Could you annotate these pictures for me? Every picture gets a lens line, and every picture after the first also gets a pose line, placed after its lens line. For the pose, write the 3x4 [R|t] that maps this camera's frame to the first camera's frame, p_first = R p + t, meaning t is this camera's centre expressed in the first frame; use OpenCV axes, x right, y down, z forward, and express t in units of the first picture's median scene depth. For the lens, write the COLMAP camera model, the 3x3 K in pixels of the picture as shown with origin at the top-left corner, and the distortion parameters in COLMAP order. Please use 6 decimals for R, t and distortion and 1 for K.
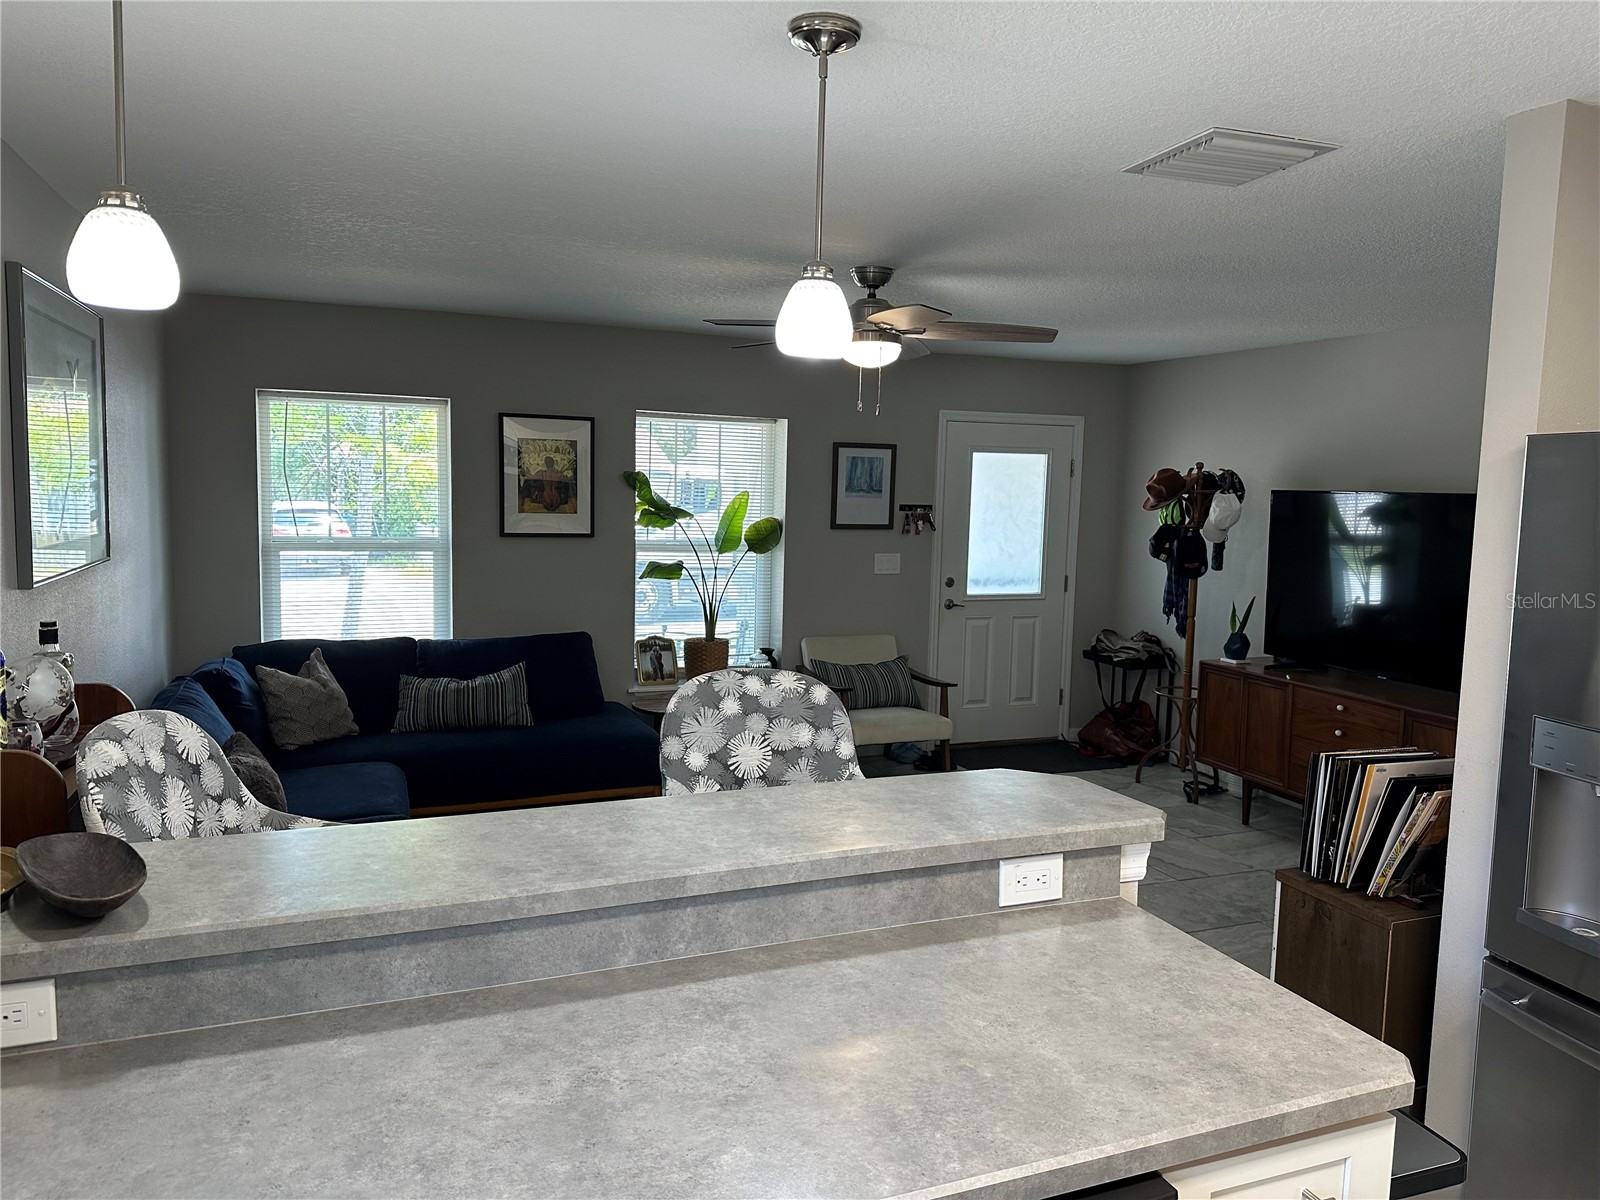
lens RADIAL K [[1130.6, 0, 803.3], [0, 1130.6, 594.1], [0, 0, 1]] dist [0.185081, -0.159111]
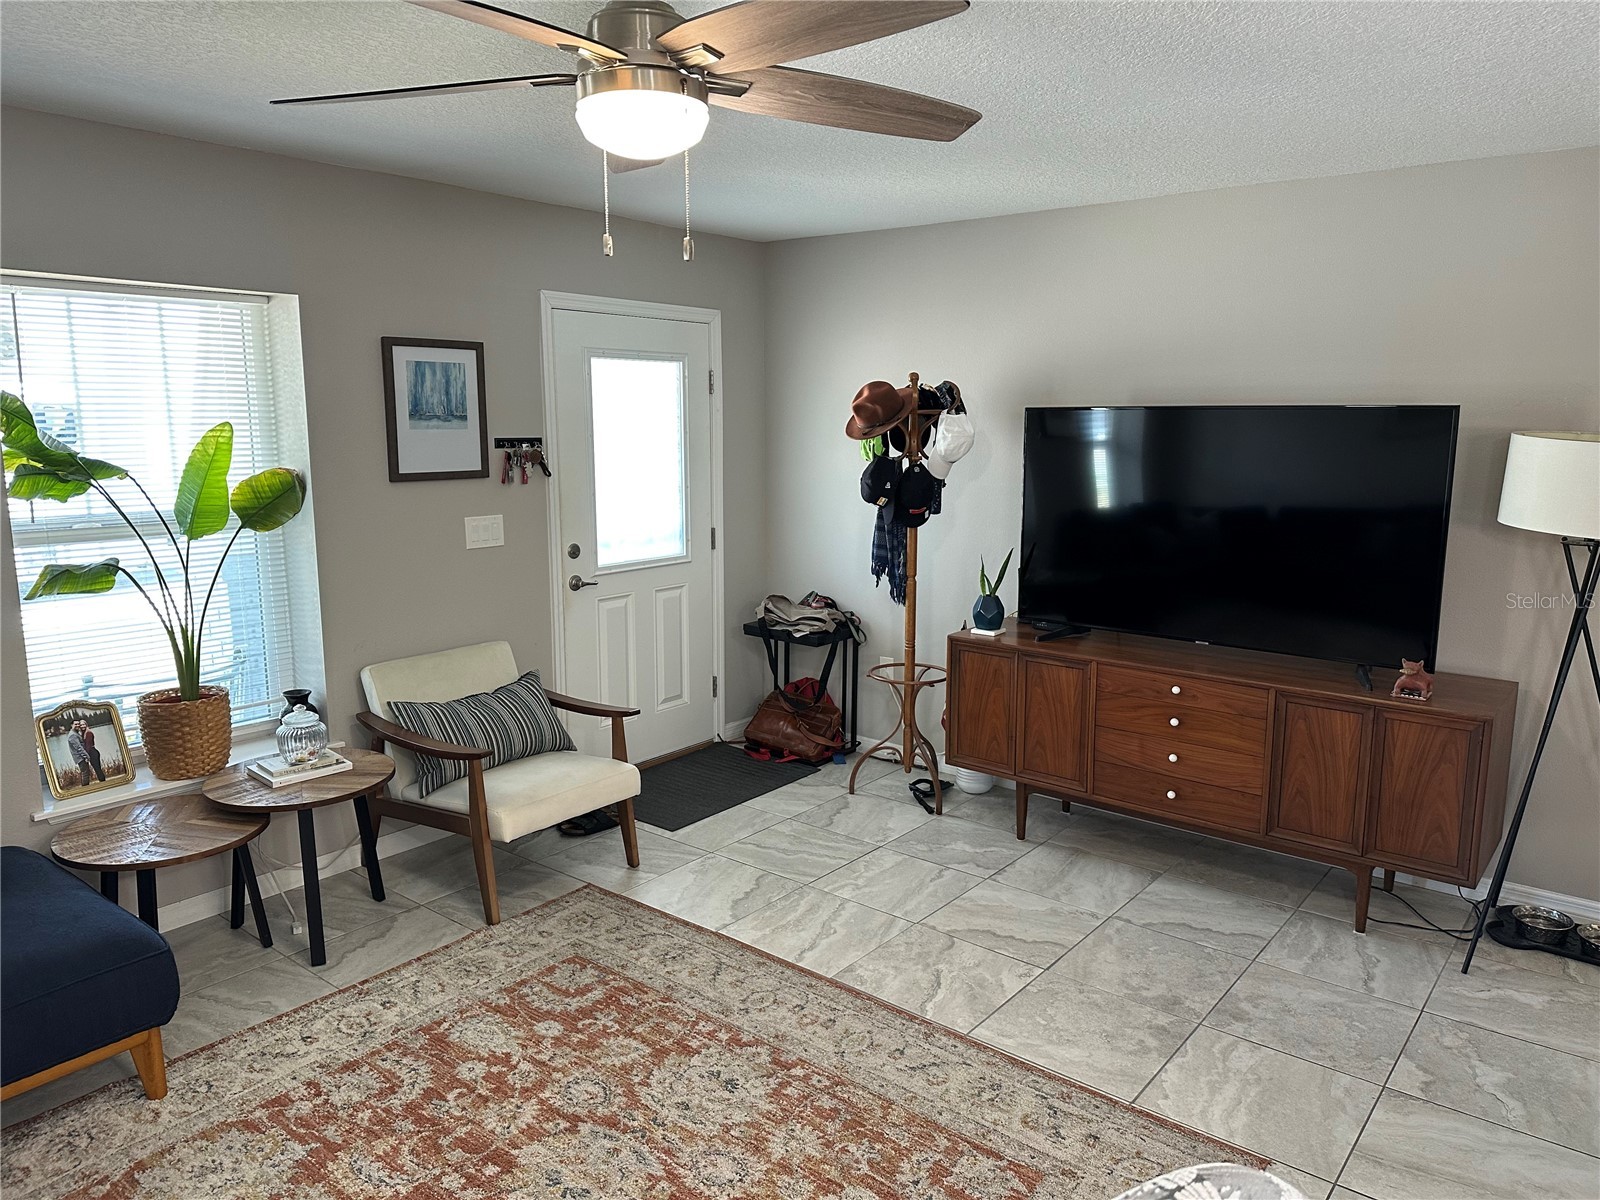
lens RADIAL K [[1114.2, 0, 809.5], [0, 1114.2, 610.6], [0, 0, 1]] dist [0.092937, -0.130210]
pose [[0.869773, -0.108887, 0.481289, -0.081049], [0.066583, 0.992327, 0.104178, -0.038222], [-0.488940, -0.058565, 0.870349, 0.368025]]
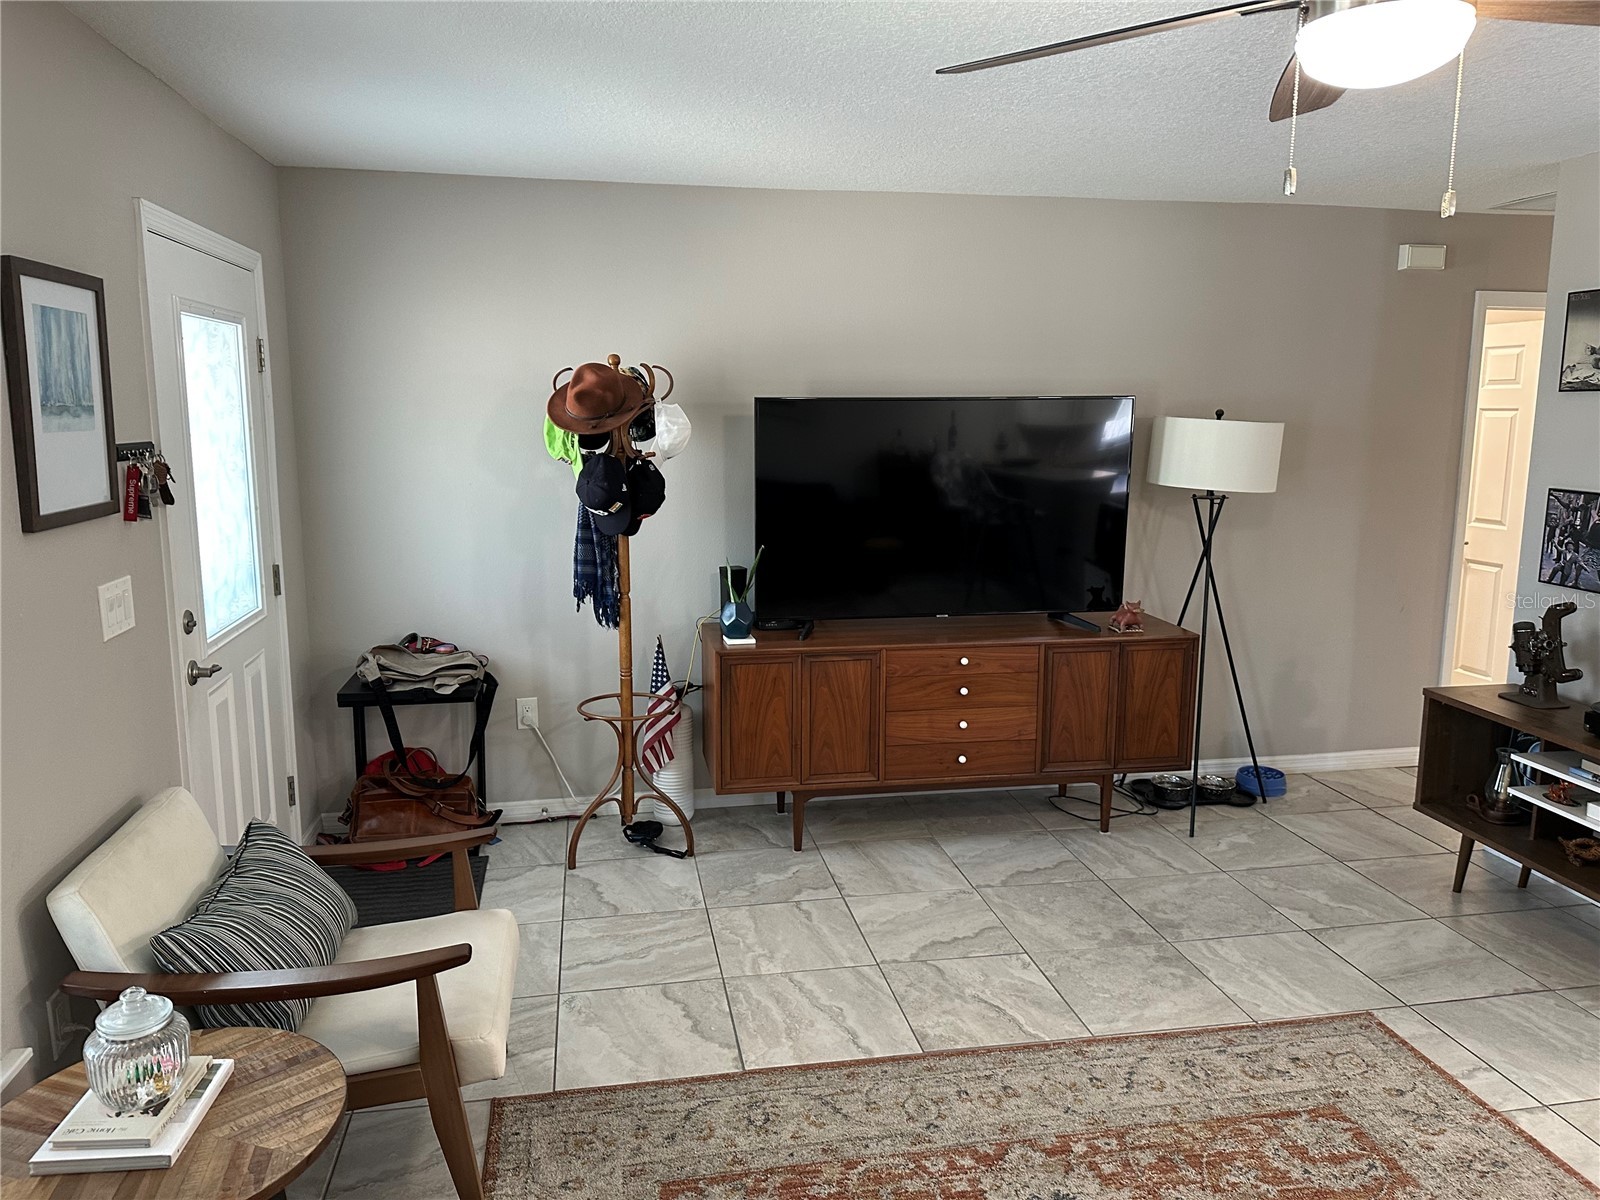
lens RADIAL K [[1129.6, 0, 798.6], [0, 1129.6, 584.2], [0, 0, 1]] dist [0.063394, -0.074720]
pose [[0.196396, -0.178897, 0.964067, -0.252693], [0.099036, 0.981806, 0.162014, -0.076188], [-0.975510, 0.063659, 0.210540, 0.738106]]
